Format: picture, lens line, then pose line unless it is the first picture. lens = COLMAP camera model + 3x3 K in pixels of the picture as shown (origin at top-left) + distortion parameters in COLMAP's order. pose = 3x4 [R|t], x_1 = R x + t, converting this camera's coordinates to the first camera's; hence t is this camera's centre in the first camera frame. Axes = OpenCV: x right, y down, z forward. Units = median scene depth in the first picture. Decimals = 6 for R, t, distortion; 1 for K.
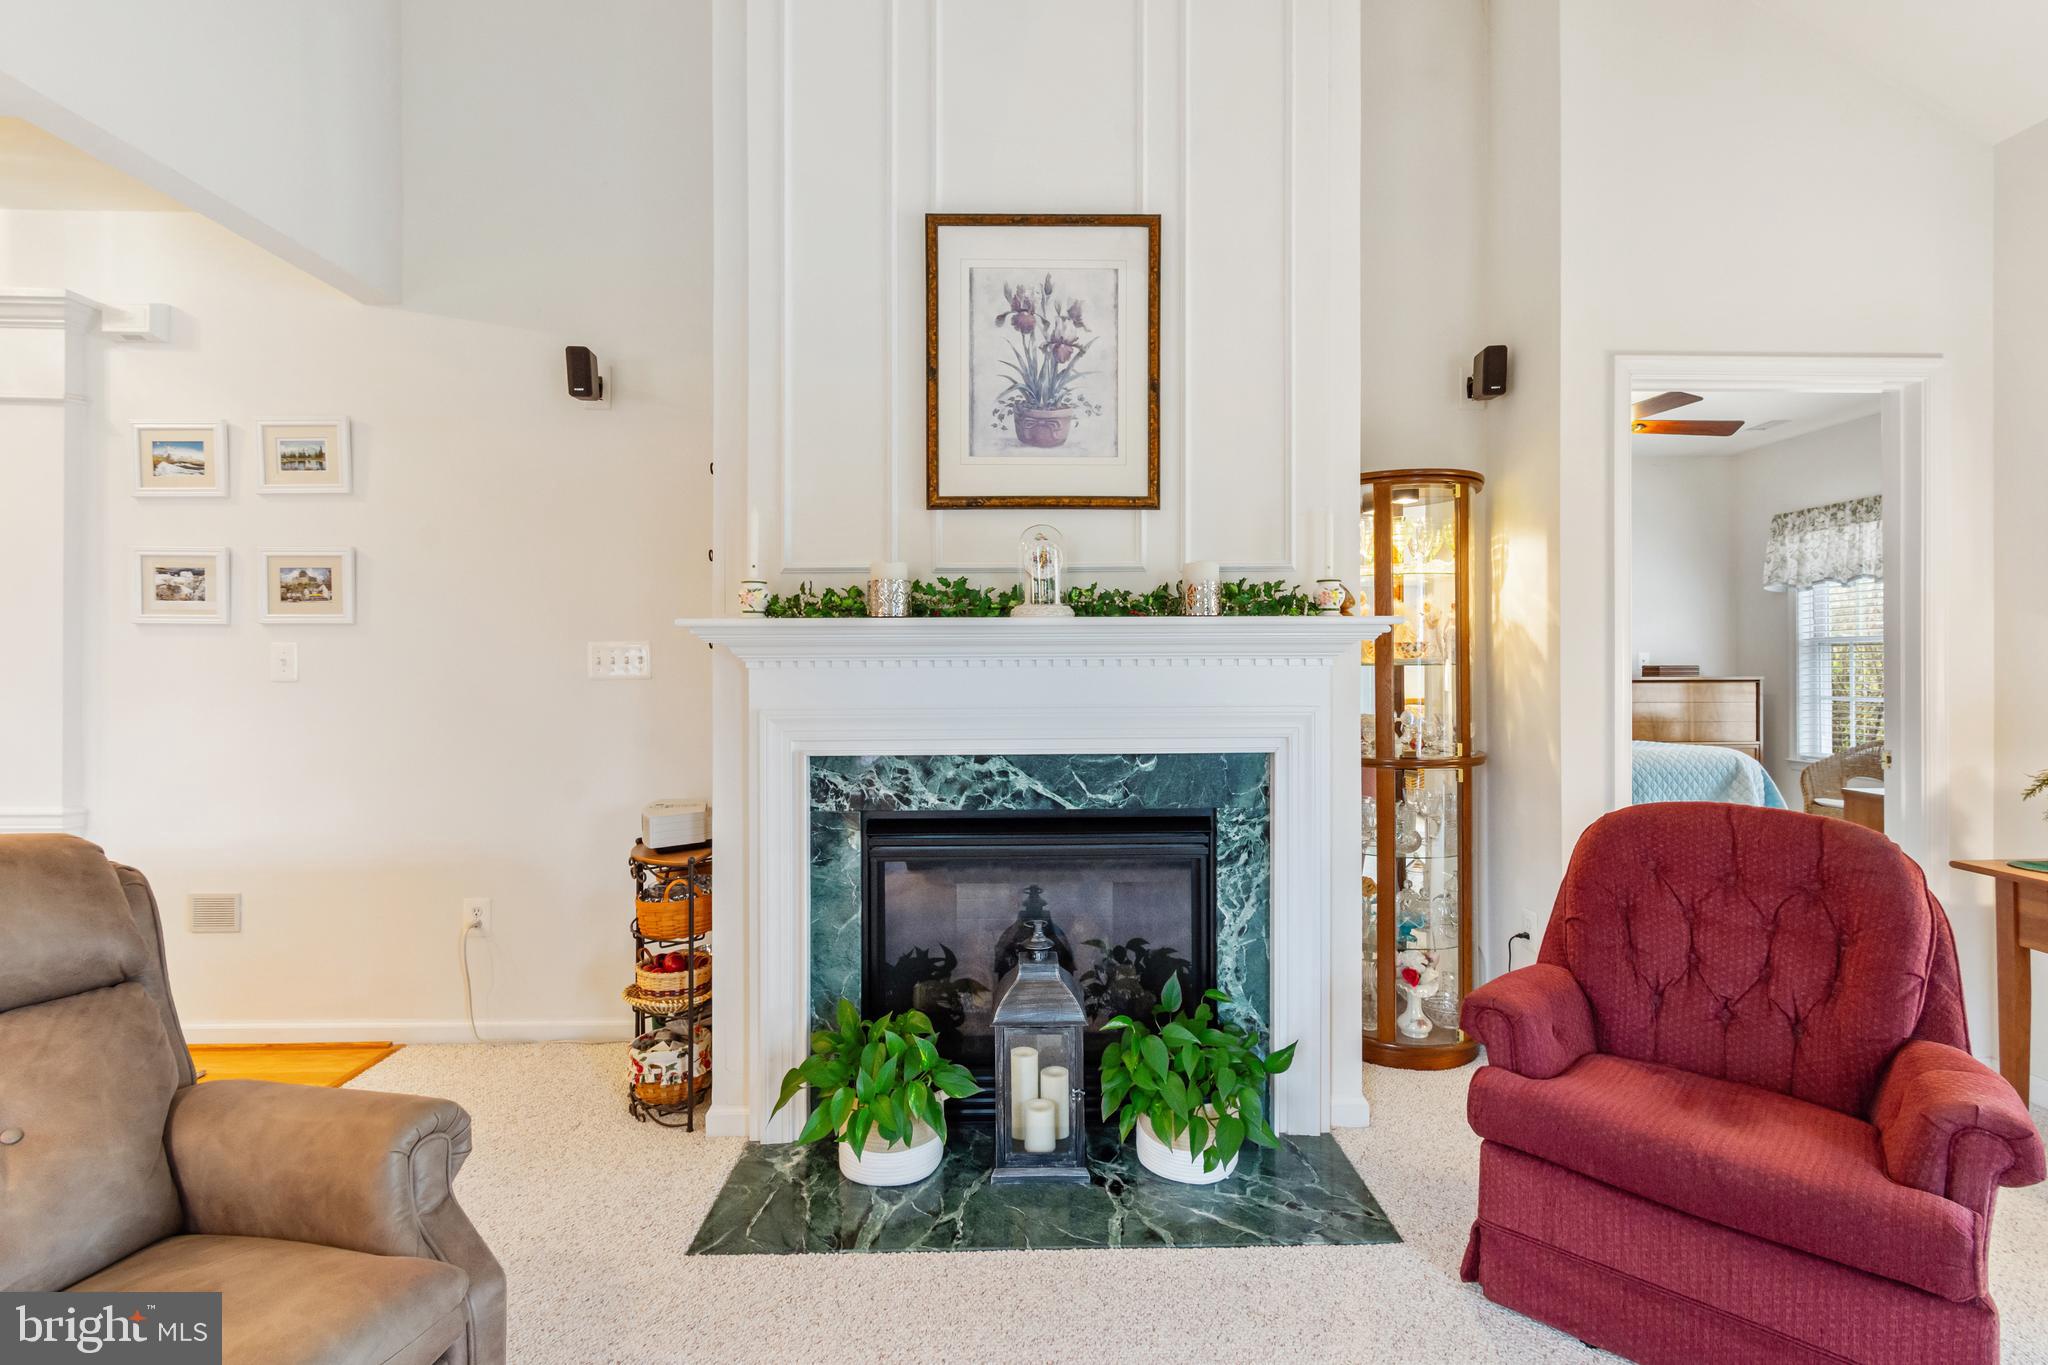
lens RADIAL K [[928.1, 0, 1033.9], [0, 928.1, 662.9], [0, 0, 1]] dist [0.001881, 0.000075]
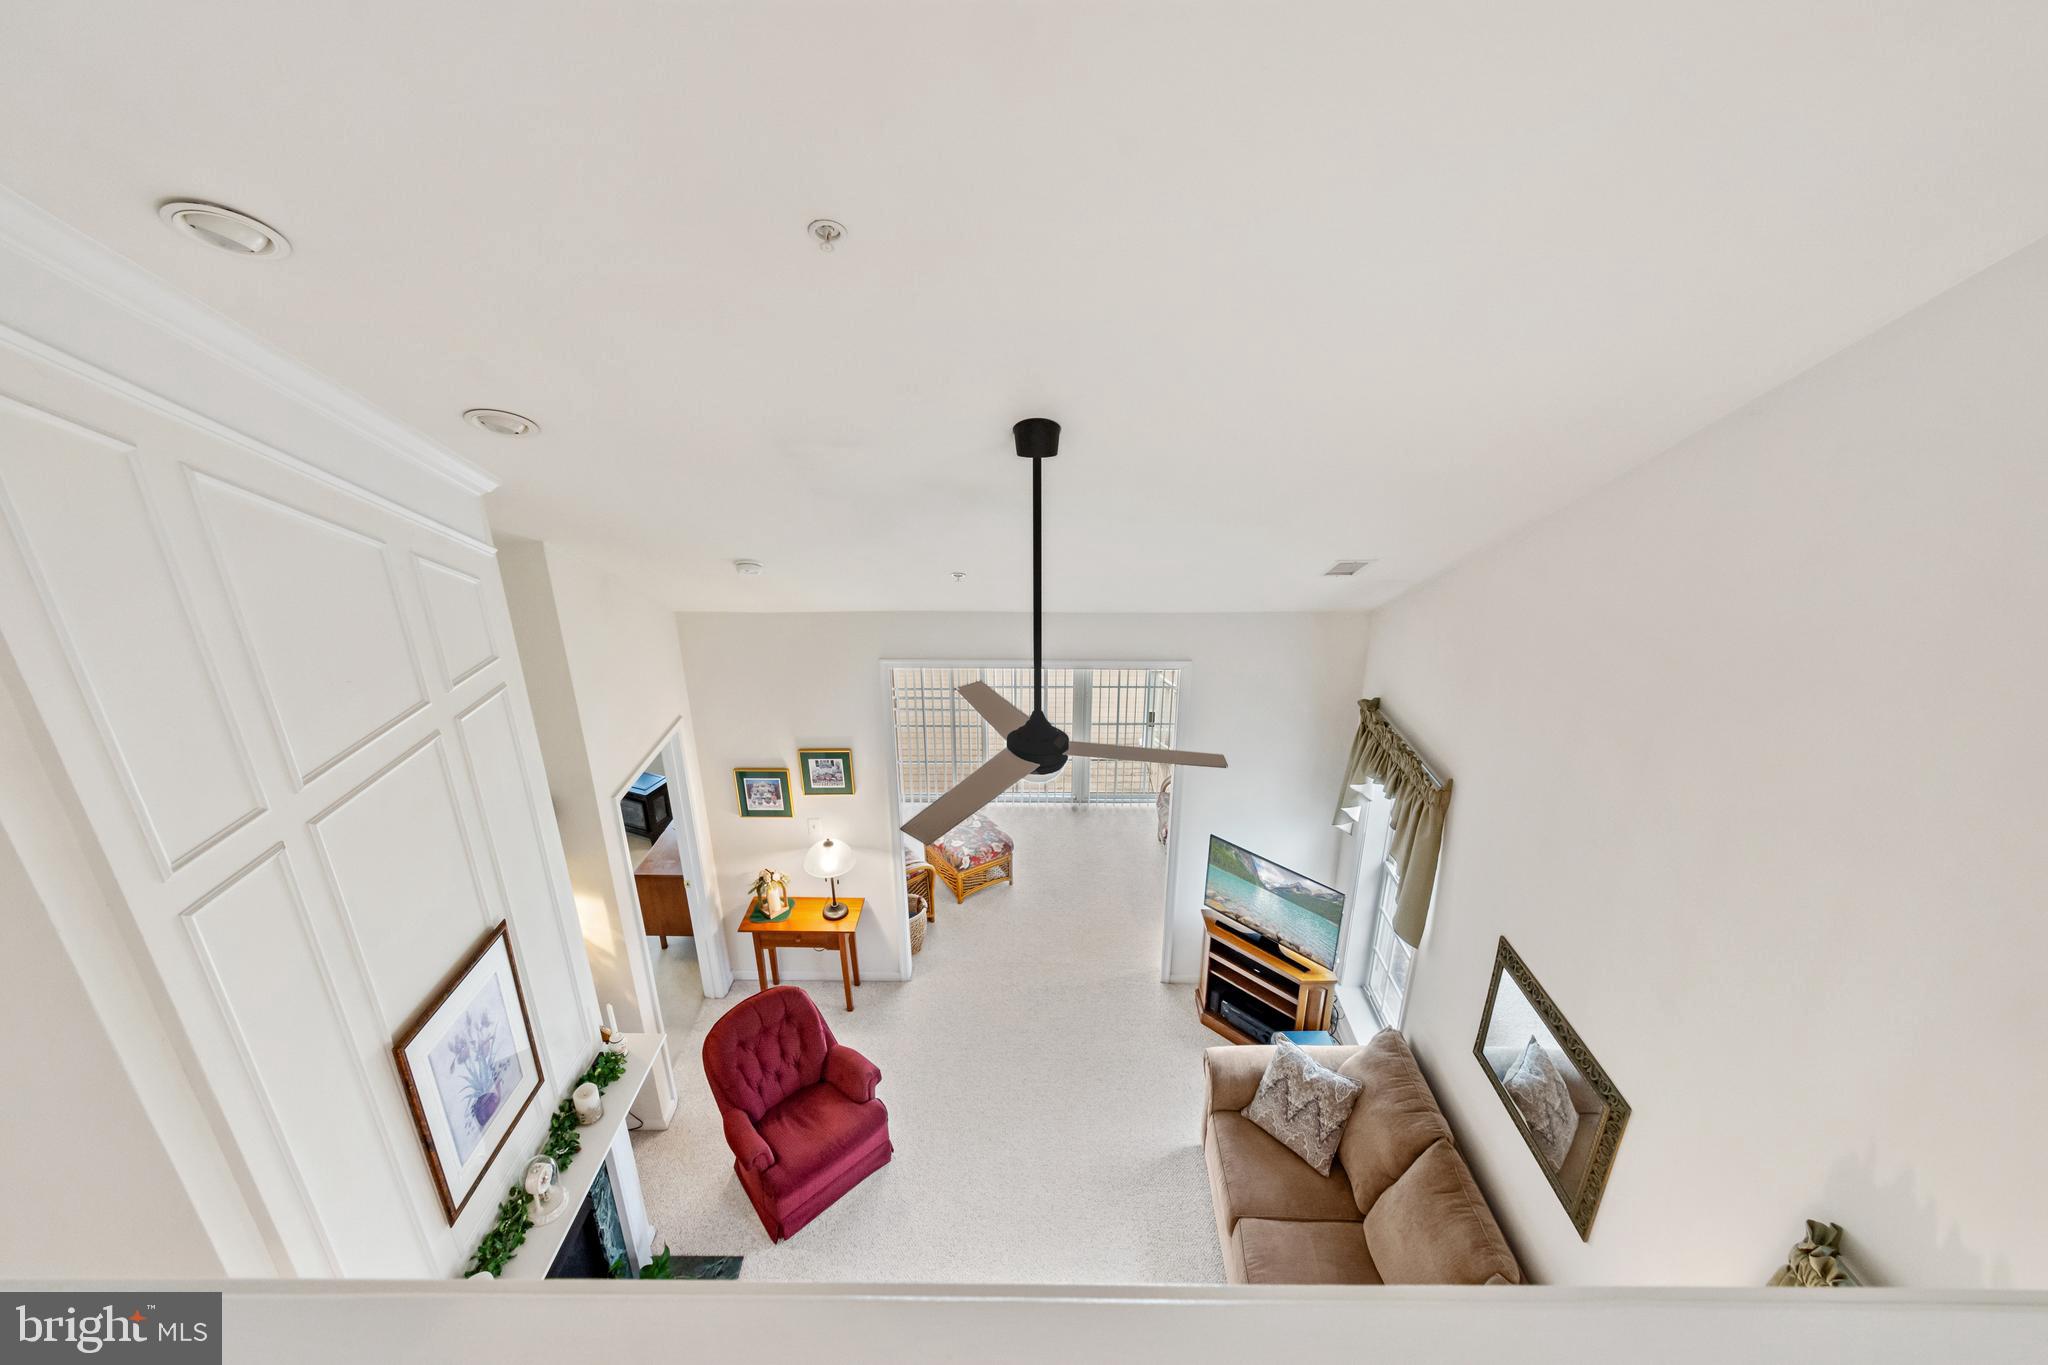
lens RADIAL K [[928.1, 0, 1010.5], [0, 928.1, 680.6], [0, 0, 1]] dist [0.001881, 0.000075]
pose [[0.034500, -0.382465, 0.923325, -0.956191], [0.006028, 0.923938, 0.382494, -1.291466], [-0.999387, -0.007630, 0.034182, 0.202692]]
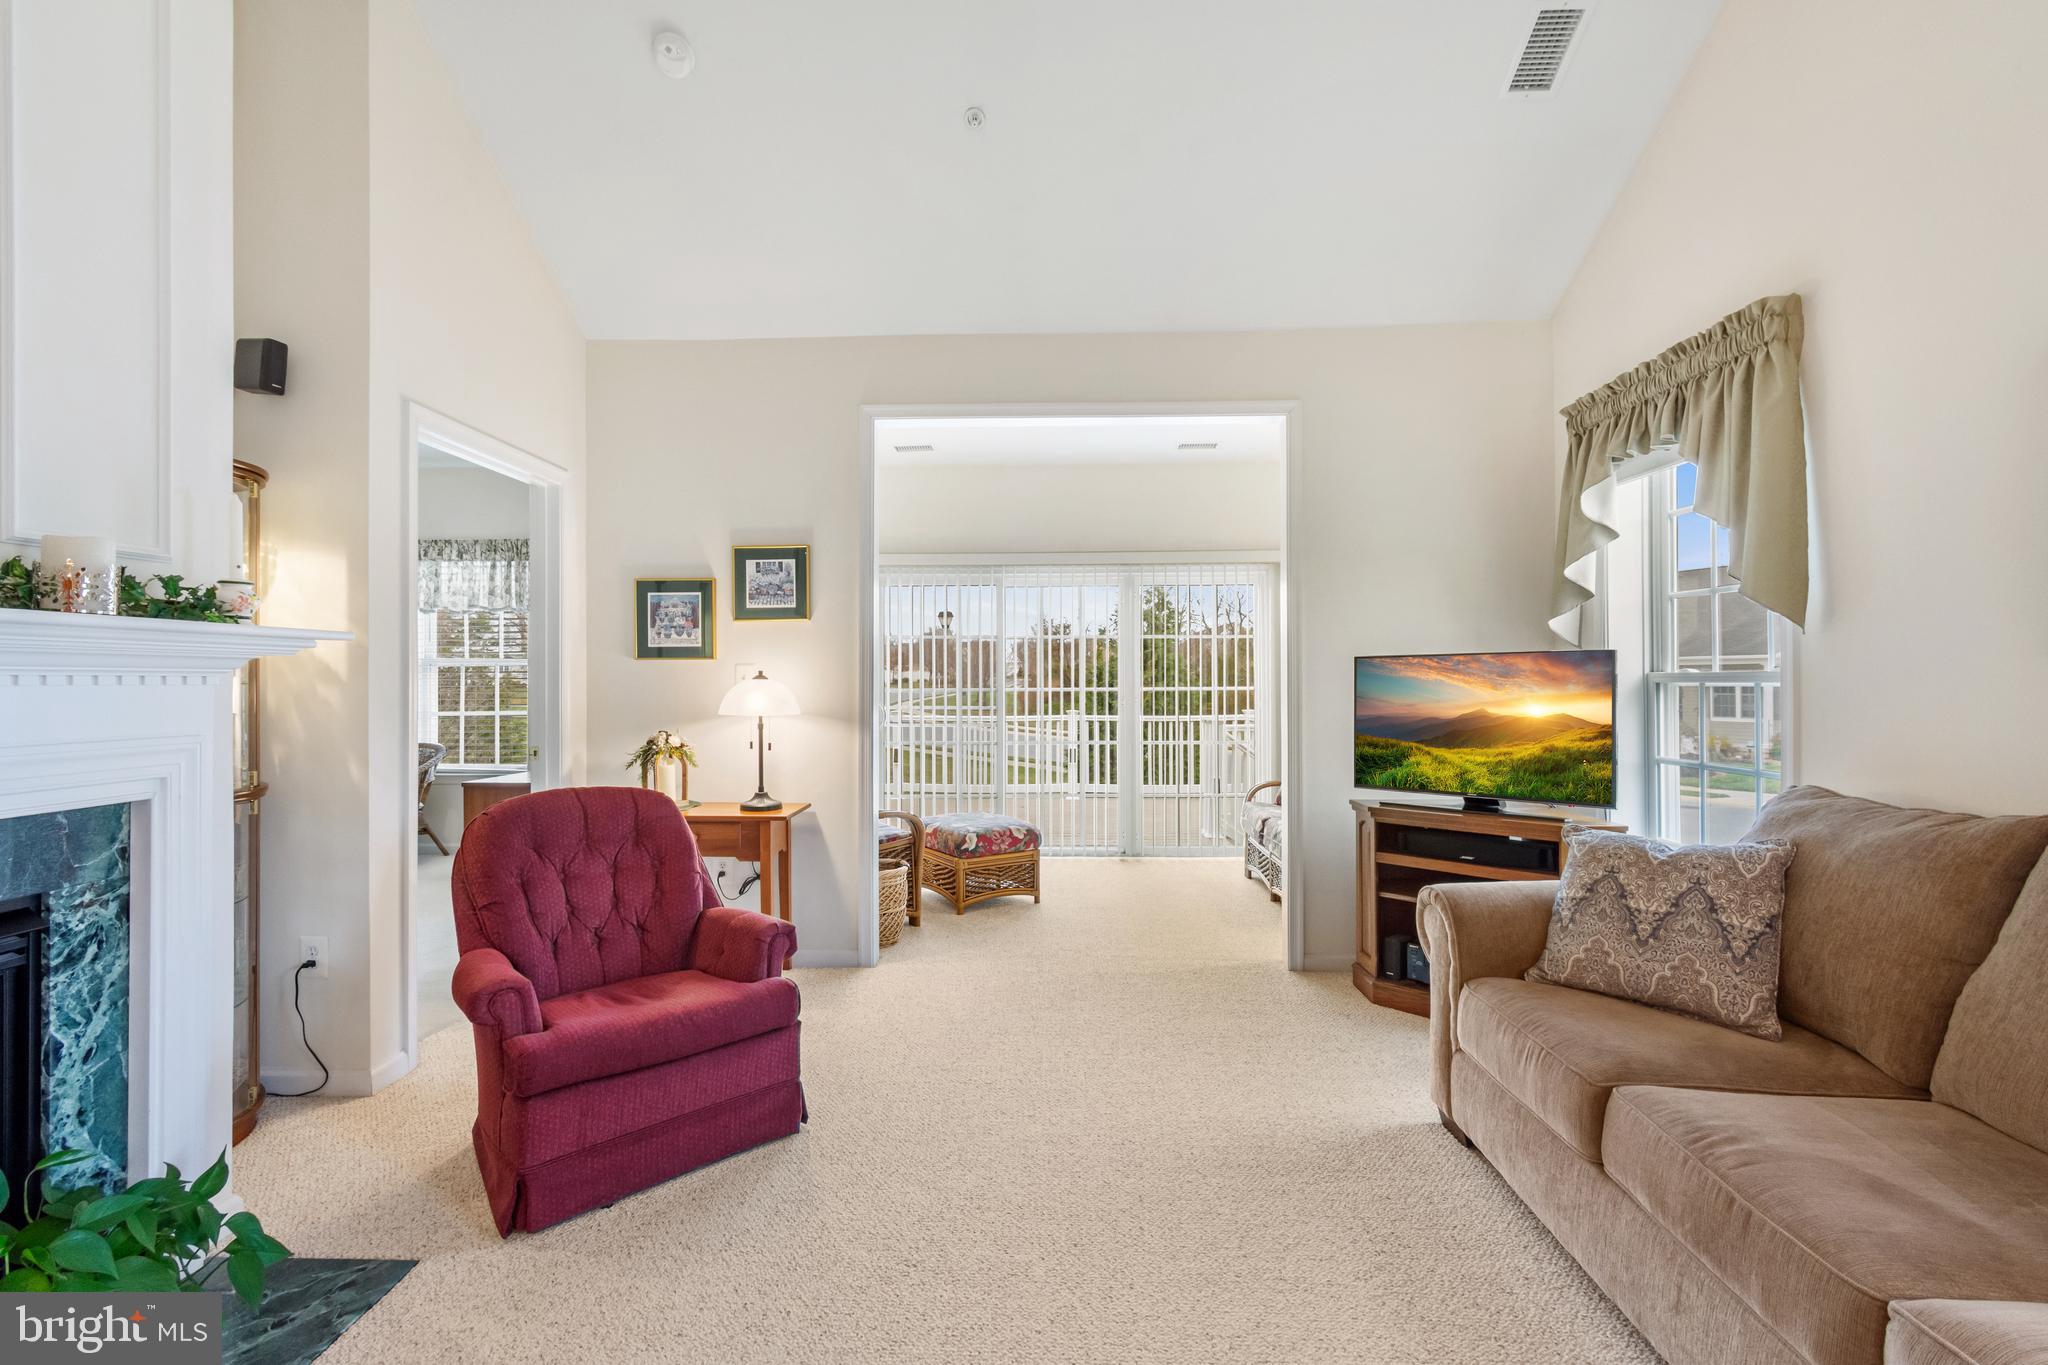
lens RADIAL K [[928.1, 0, 1009.9], [0, 928.1, 680.3], [0, 0, 1]] dist [0.001881, 0.000075]
pose [[0.053495, 0.004318, 0.998559, -0.456733], [-0.001502, 0.999990, -0.004244, 0.001417], [-0.998567, -0.001272, 0.053500, 0.250852]]
